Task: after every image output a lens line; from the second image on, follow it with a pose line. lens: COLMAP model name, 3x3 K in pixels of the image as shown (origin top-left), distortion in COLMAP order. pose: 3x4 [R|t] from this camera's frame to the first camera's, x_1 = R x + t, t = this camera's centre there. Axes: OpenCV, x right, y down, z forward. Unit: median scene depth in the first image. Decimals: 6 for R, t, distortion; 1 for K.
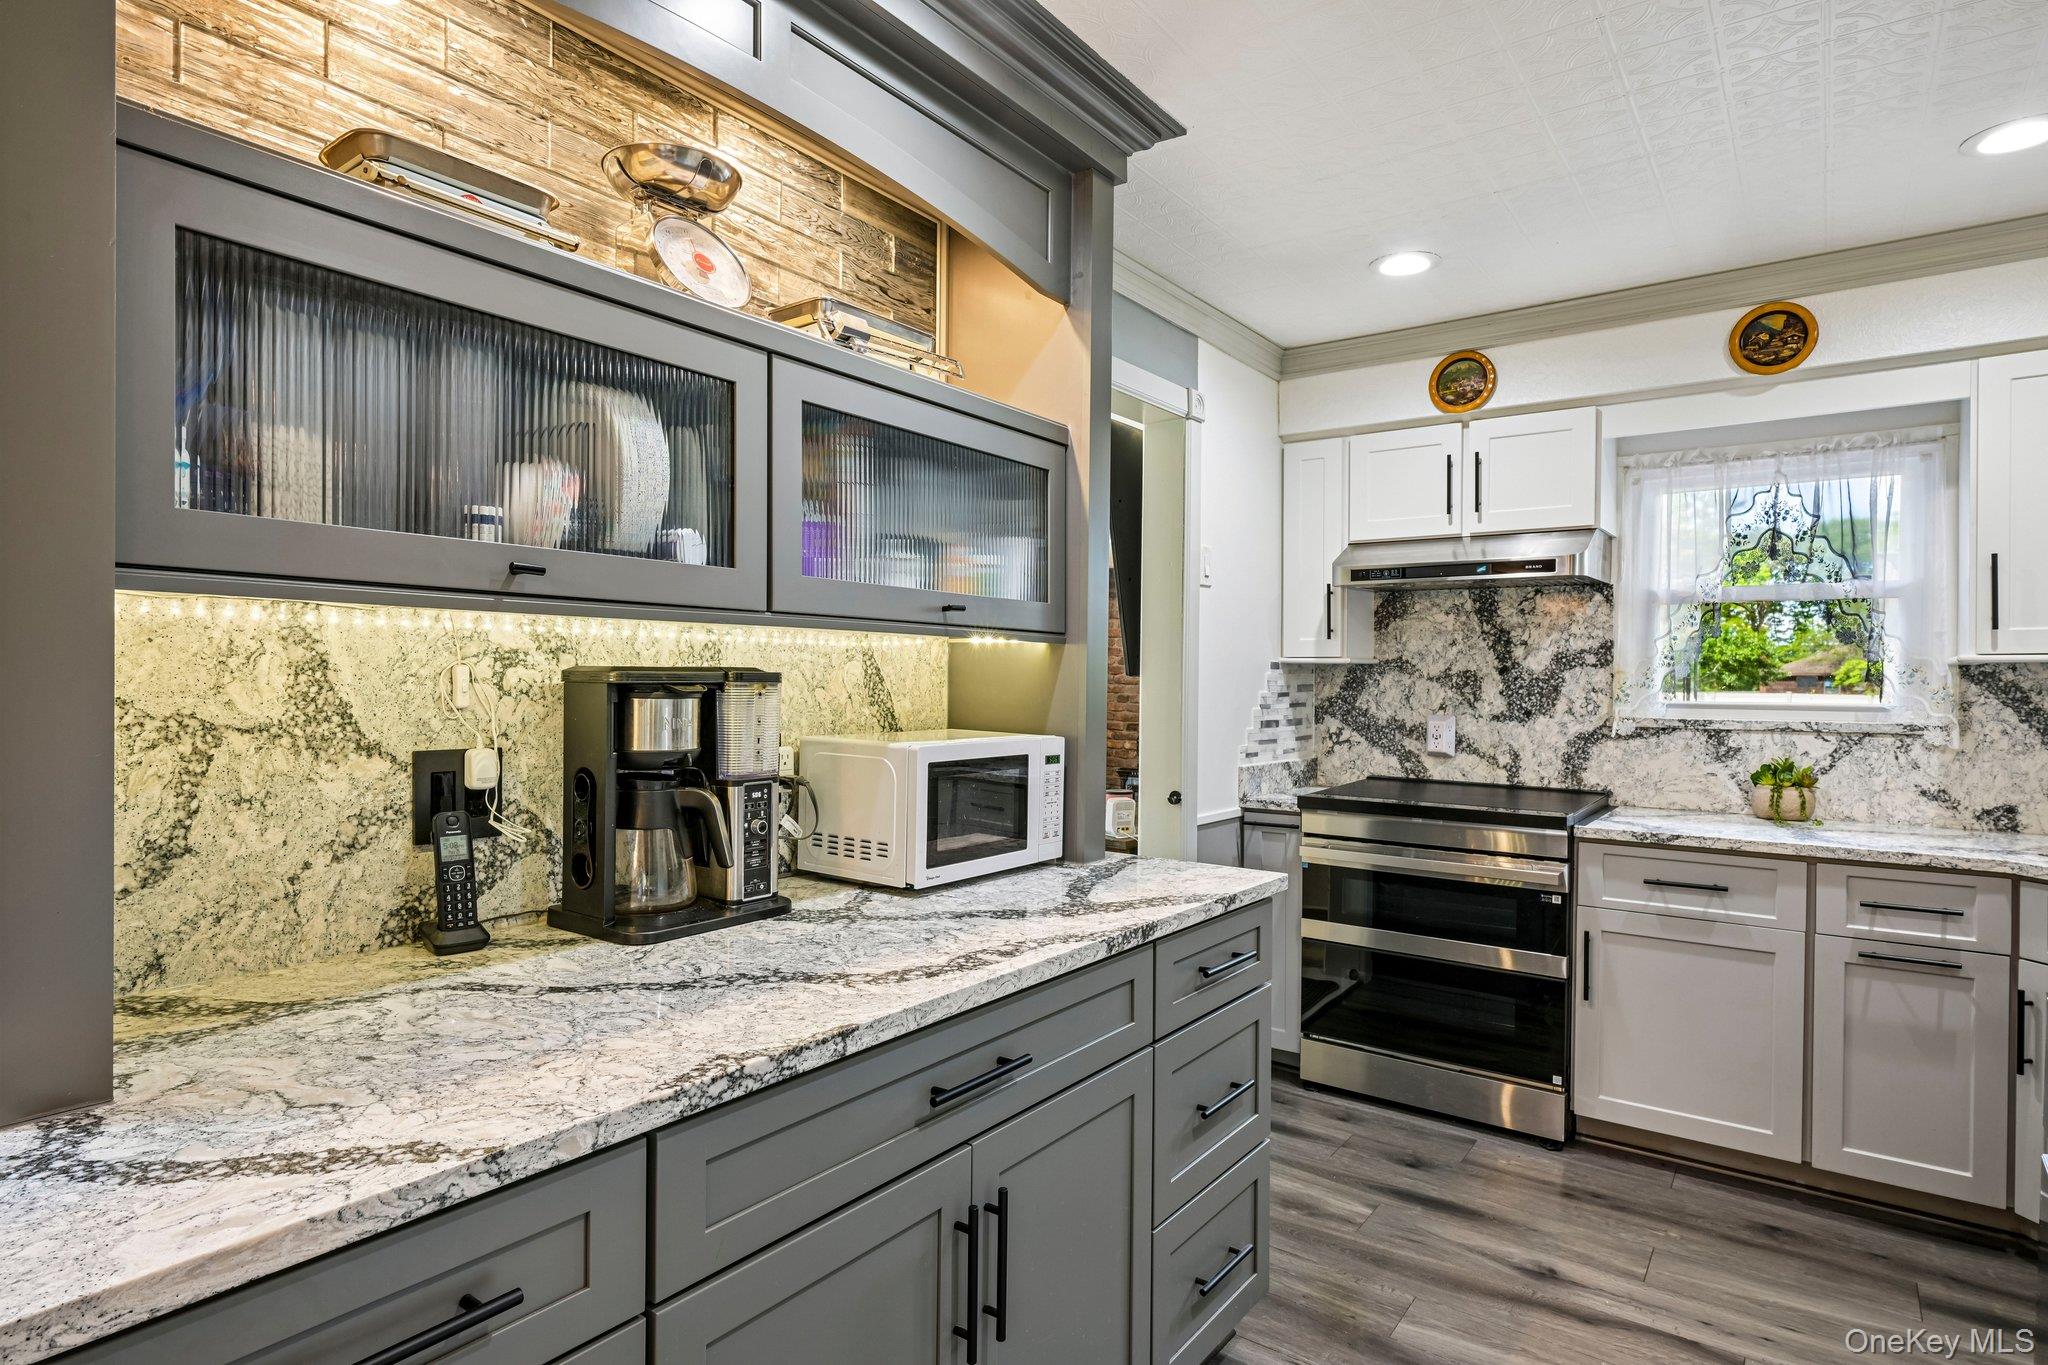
lens RADIAL K [[1100.2, 0, 1022.6], [0, 1100.2, 685.4], [0, 0, 1]] dist [-0.000126, -0.000254]
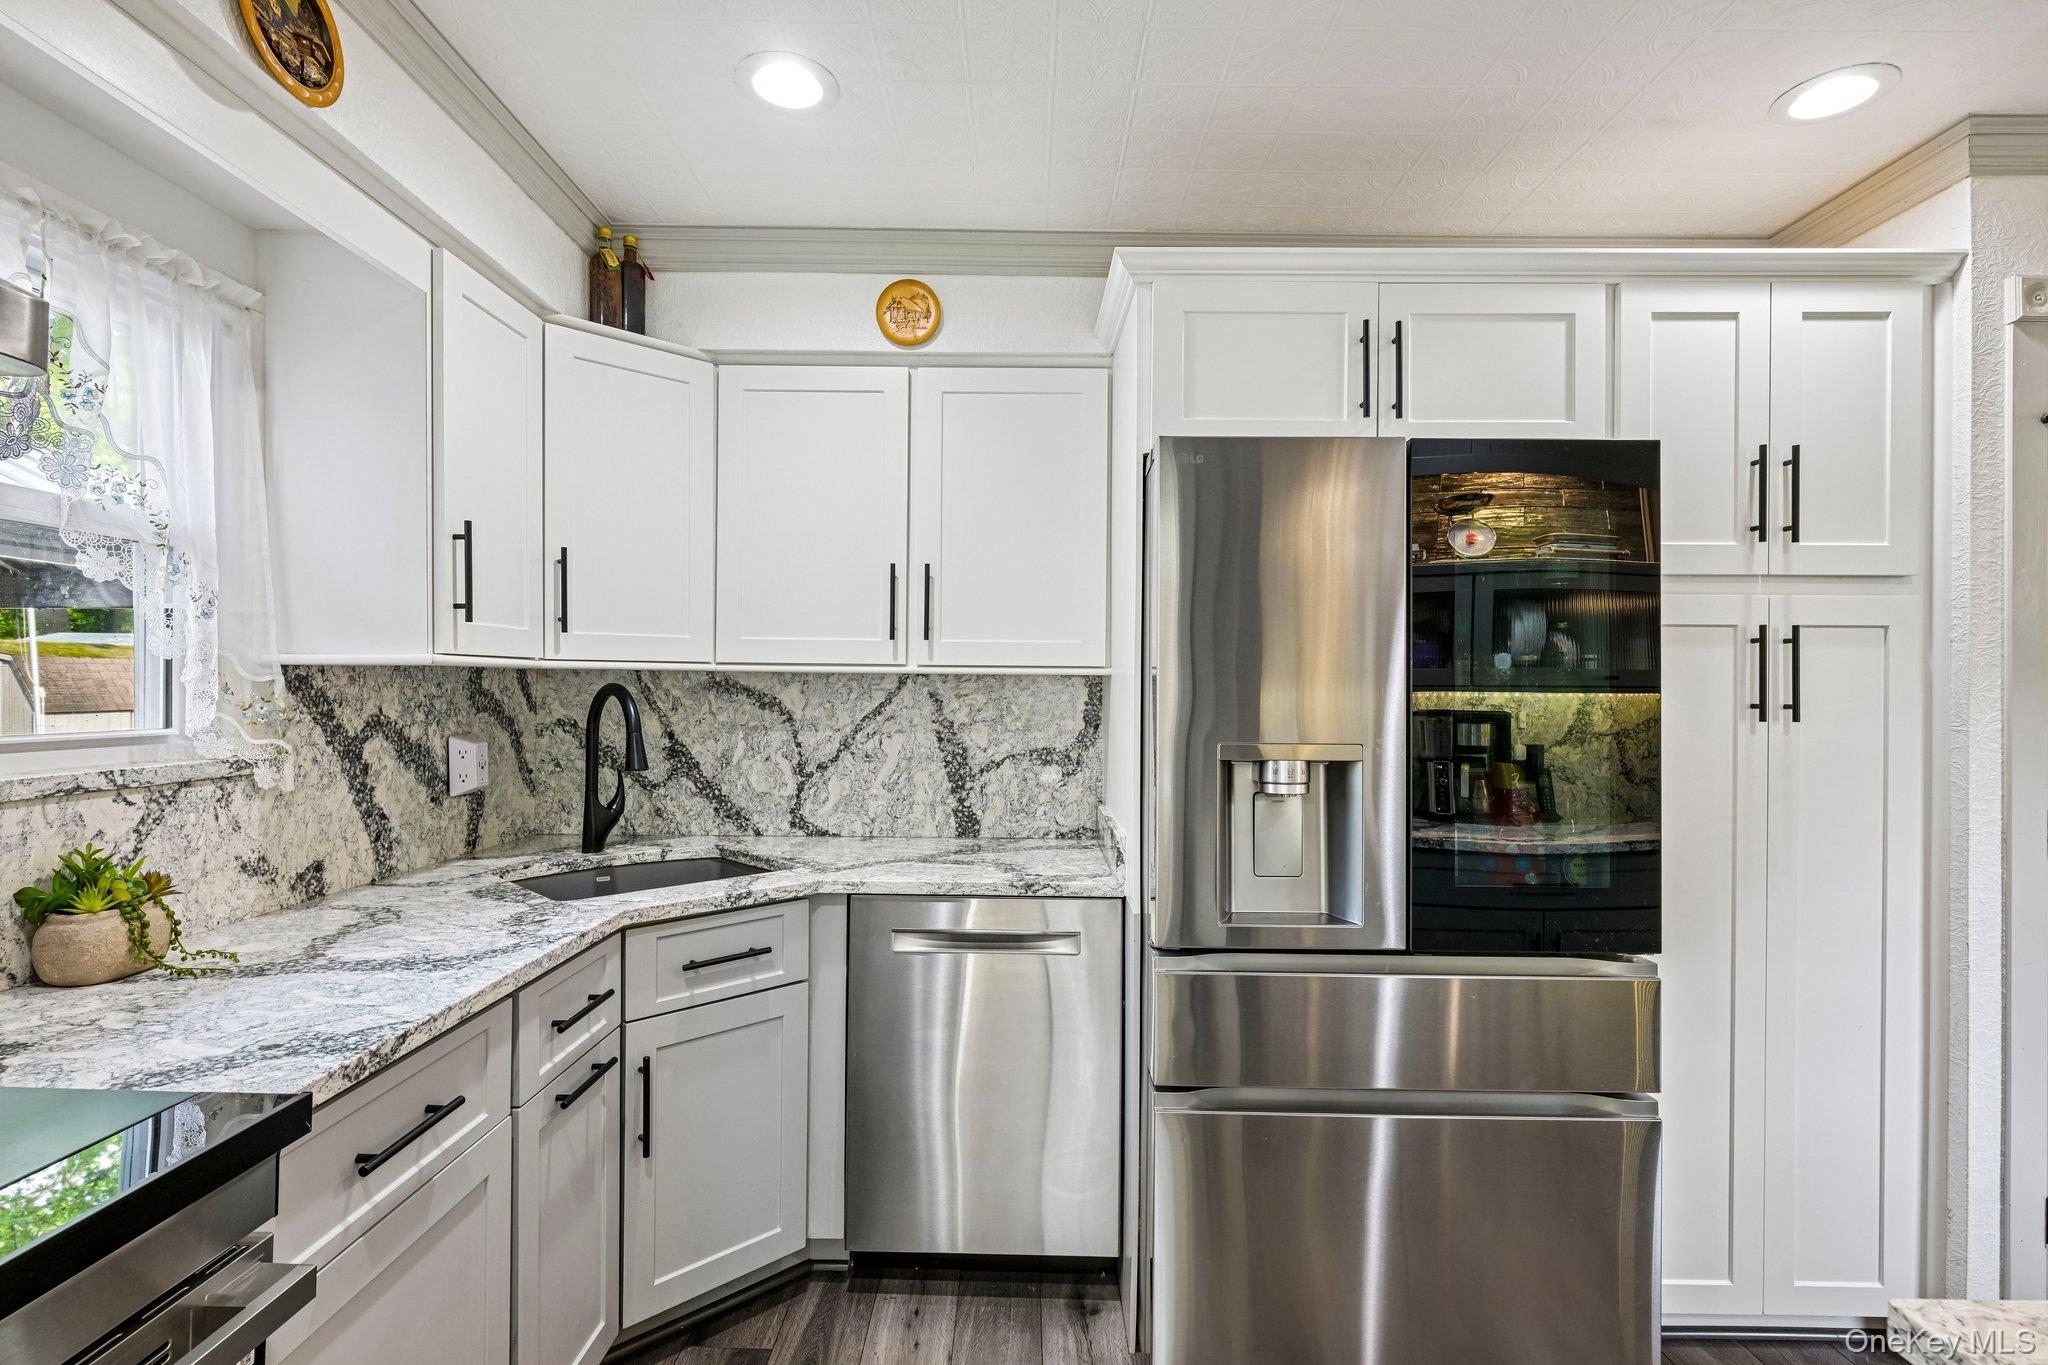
lens RADIAL K [[979.5, 0, 1022.0], [0, 979.5, 688.3], [0, 0, 1]] dist [0.000861, -0.000033]
pose [[-0.593182, -0.010497, 0.805000, 0.106647], [-0.005618, 0.999945, 0.008899, -0.011961], [-0.805049, 0.000756, -0.593208, 0.980183]]
